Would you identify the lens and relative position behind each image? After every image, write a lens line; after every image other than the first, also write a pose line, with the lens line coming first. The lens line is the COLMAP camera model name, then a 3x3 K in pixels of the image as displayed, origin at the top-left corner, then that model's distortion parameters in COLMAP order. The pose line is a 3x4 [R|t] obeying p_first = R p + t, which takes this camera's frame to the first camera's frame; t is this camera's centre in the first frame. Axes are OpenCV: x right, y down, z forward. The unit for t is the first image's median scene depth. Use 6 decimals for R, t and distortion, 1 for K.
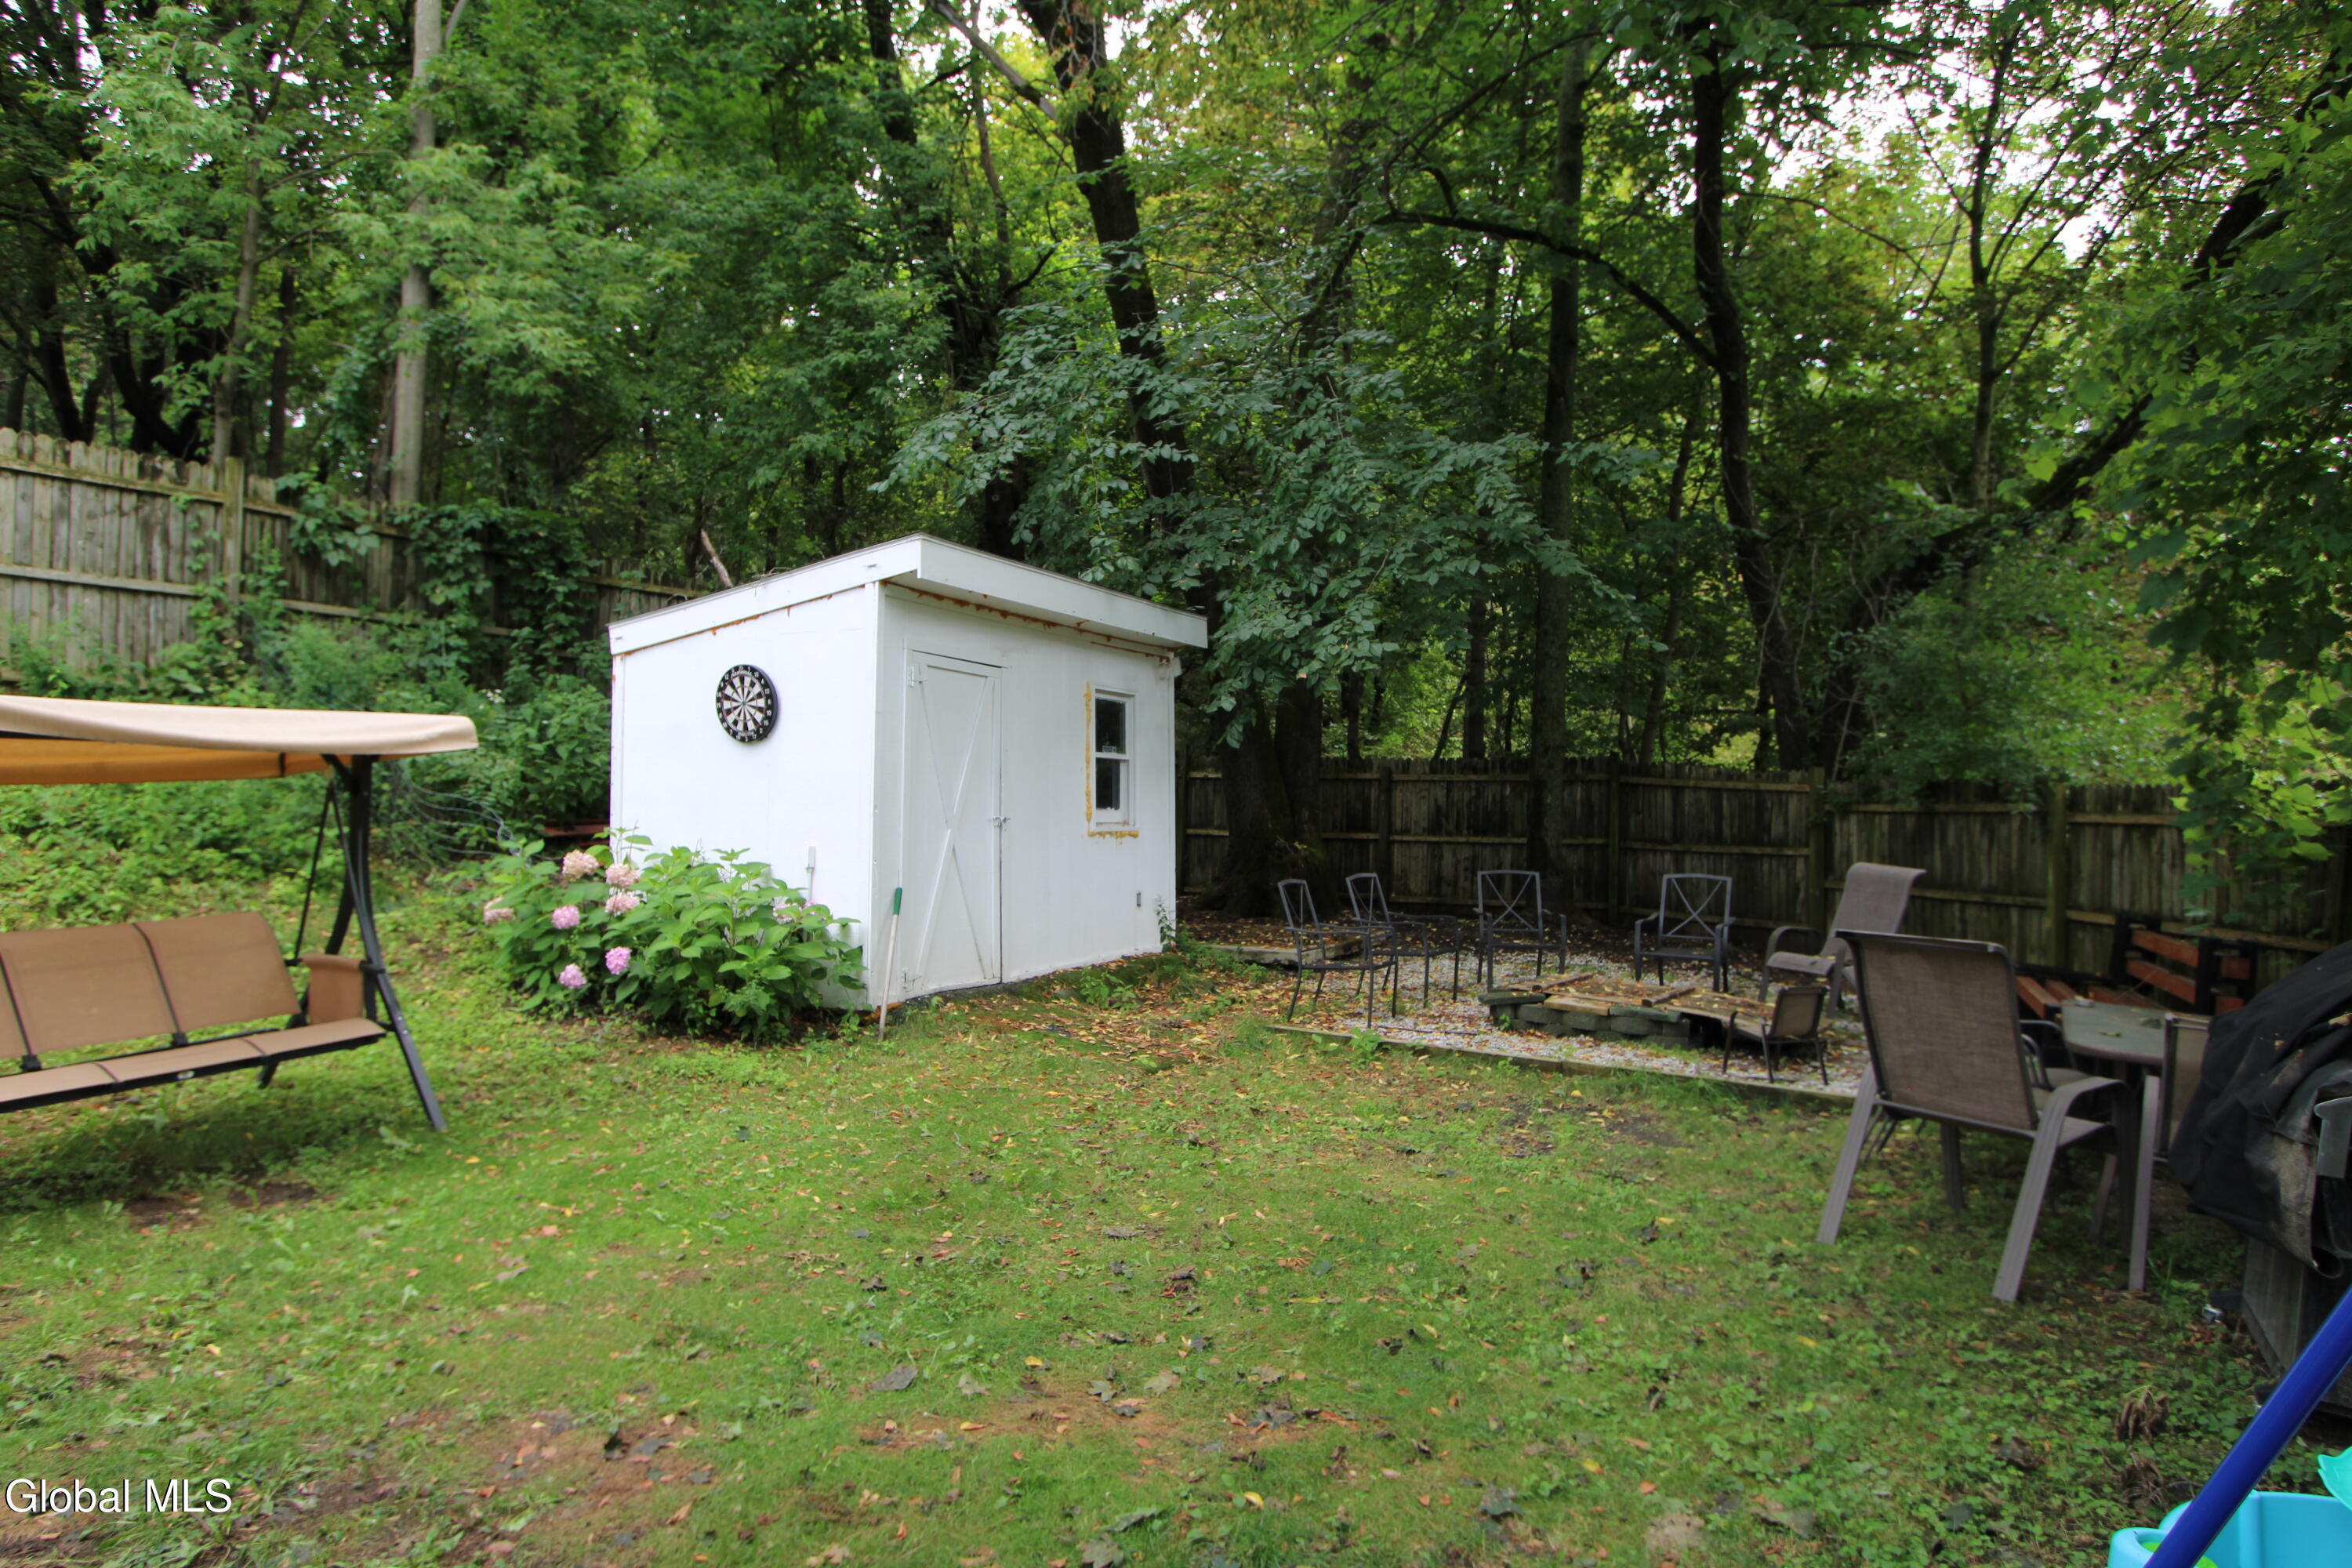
lens RADIAL K [[1338.7, 0, 1160.3], [0, 1338.7, 792.7], [0, 0, 1]] dist [-0.030458, 0.020135]
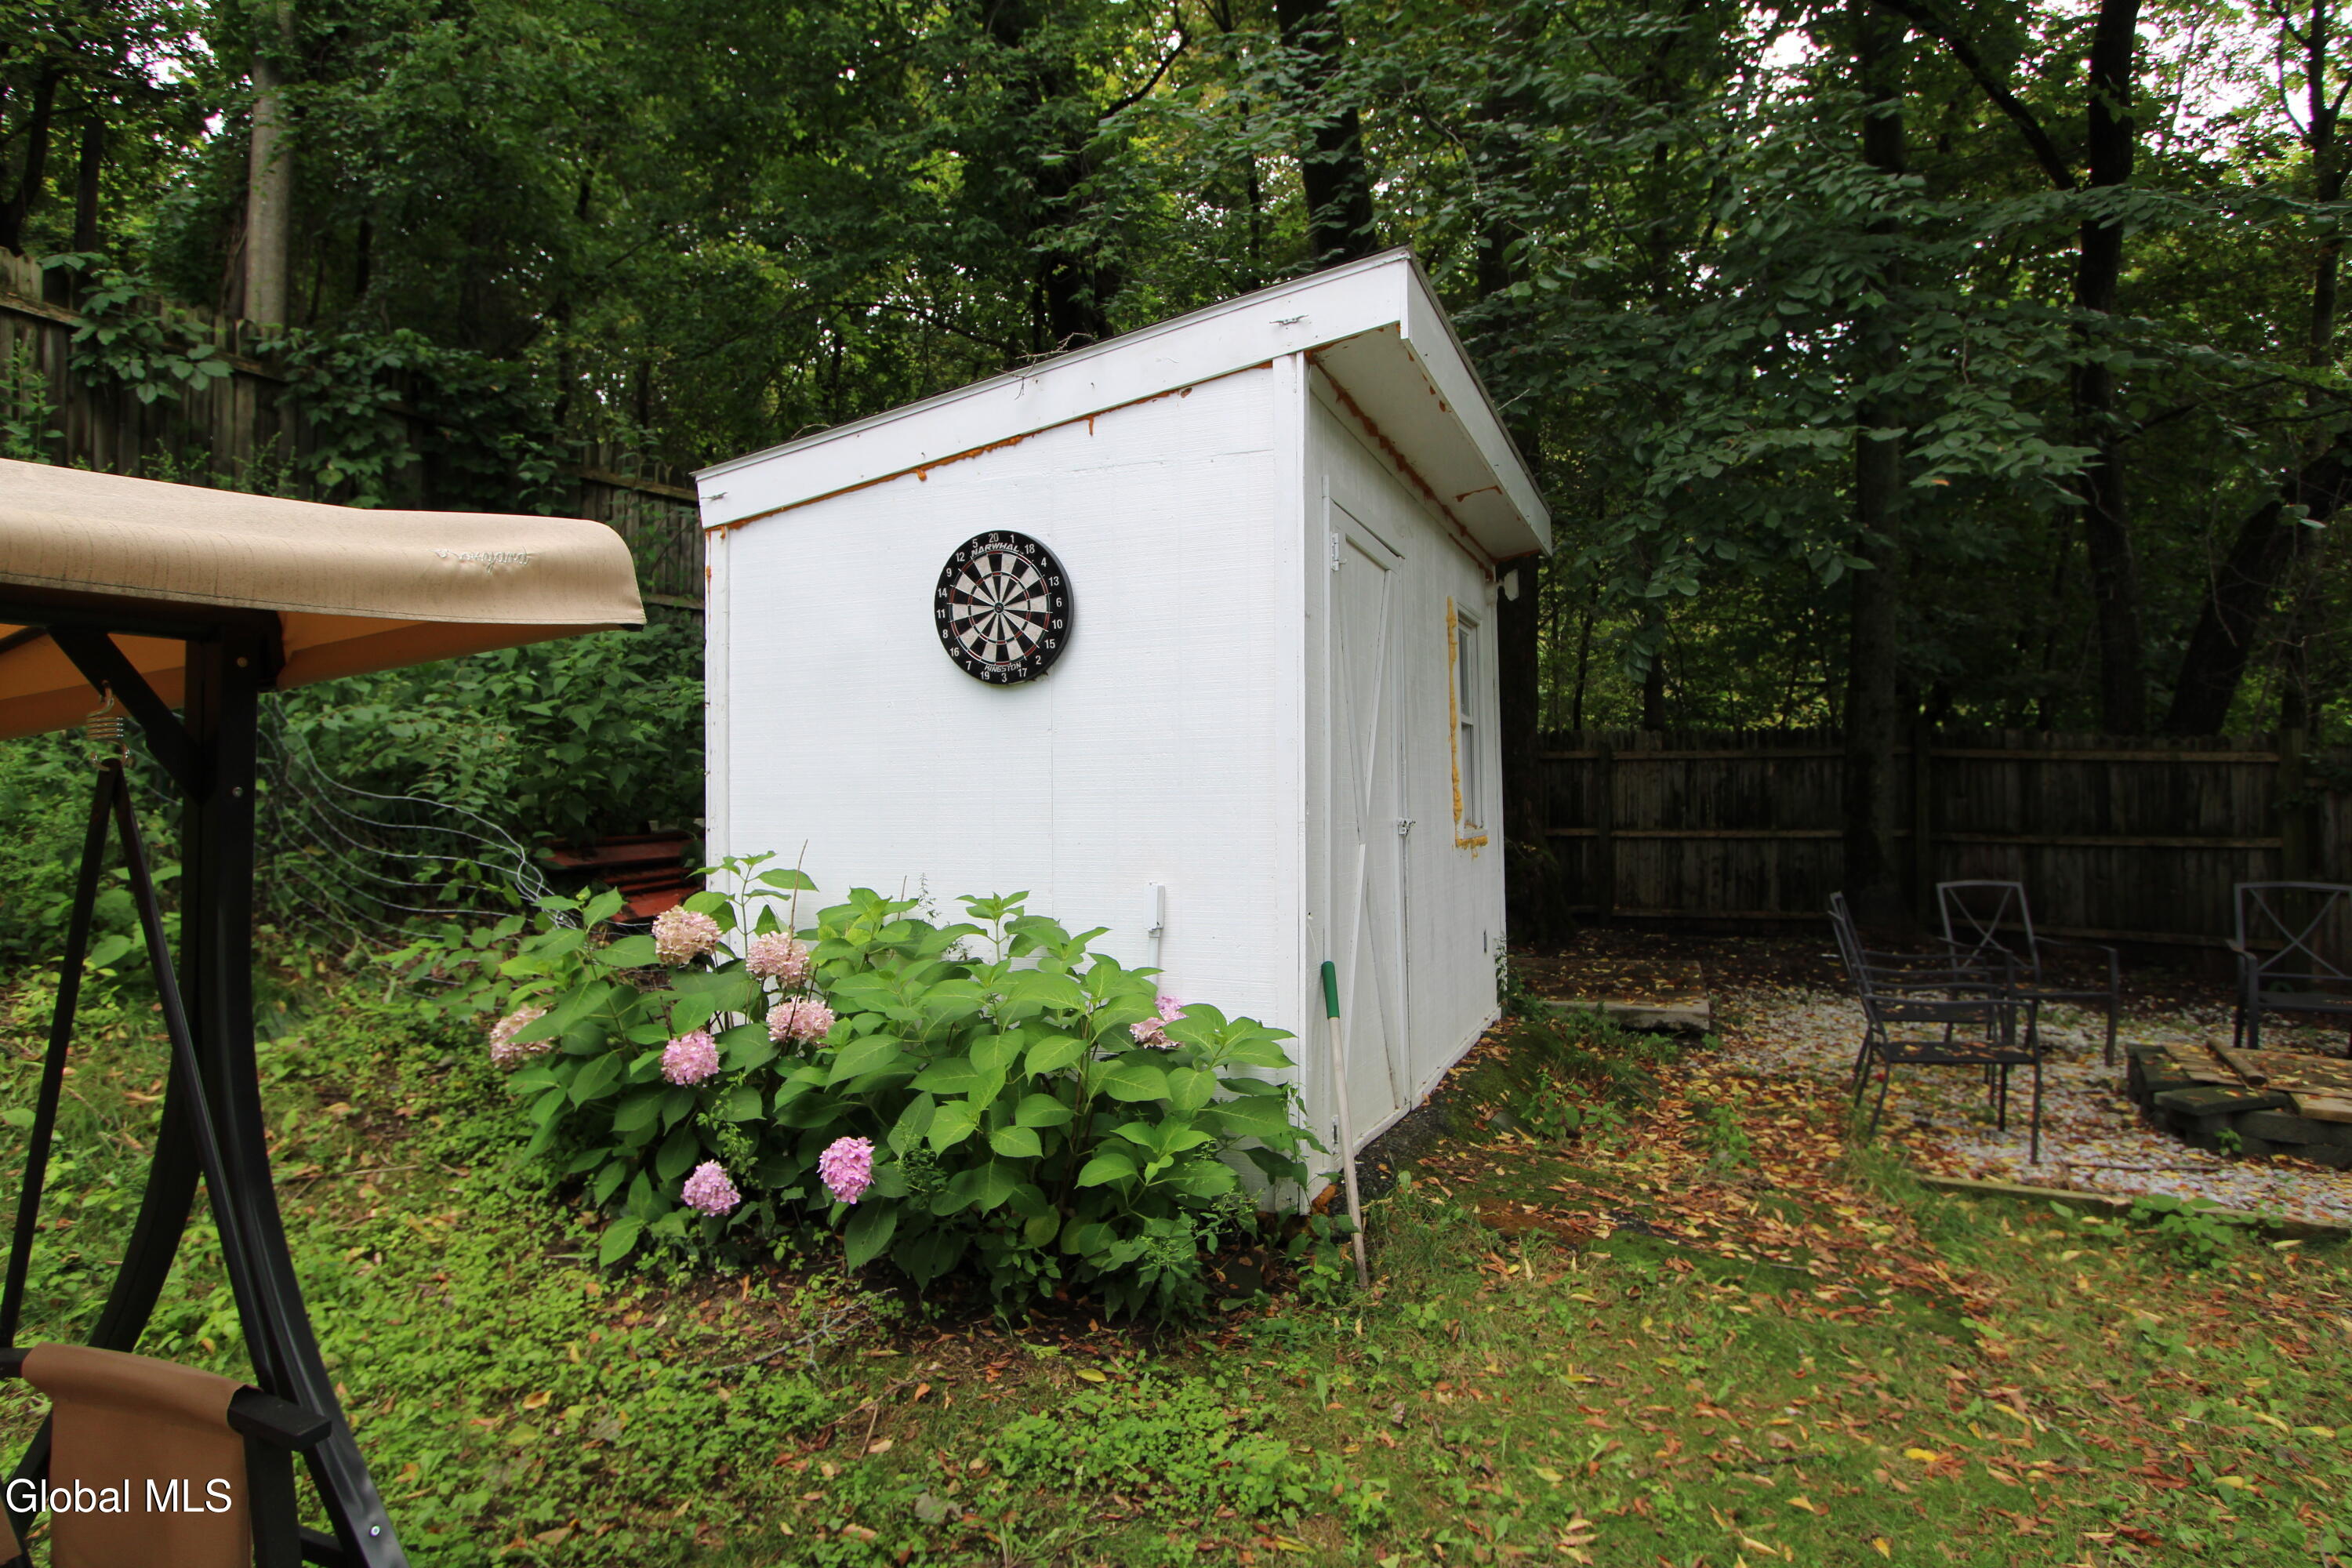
lens RADIAL K [[1338.7, 0, 1160.3], [0, 1338.7, 792.7], [0, 0, 1]] dist [-0.030458, 0.020135]
pose [[0.996376, -0.017661, 0.083206, -0.293029], [0.017225, 0.999834, 0.005952, 0.001973], [-0.083298, -0.004498, 0.996515, 0.482344]]
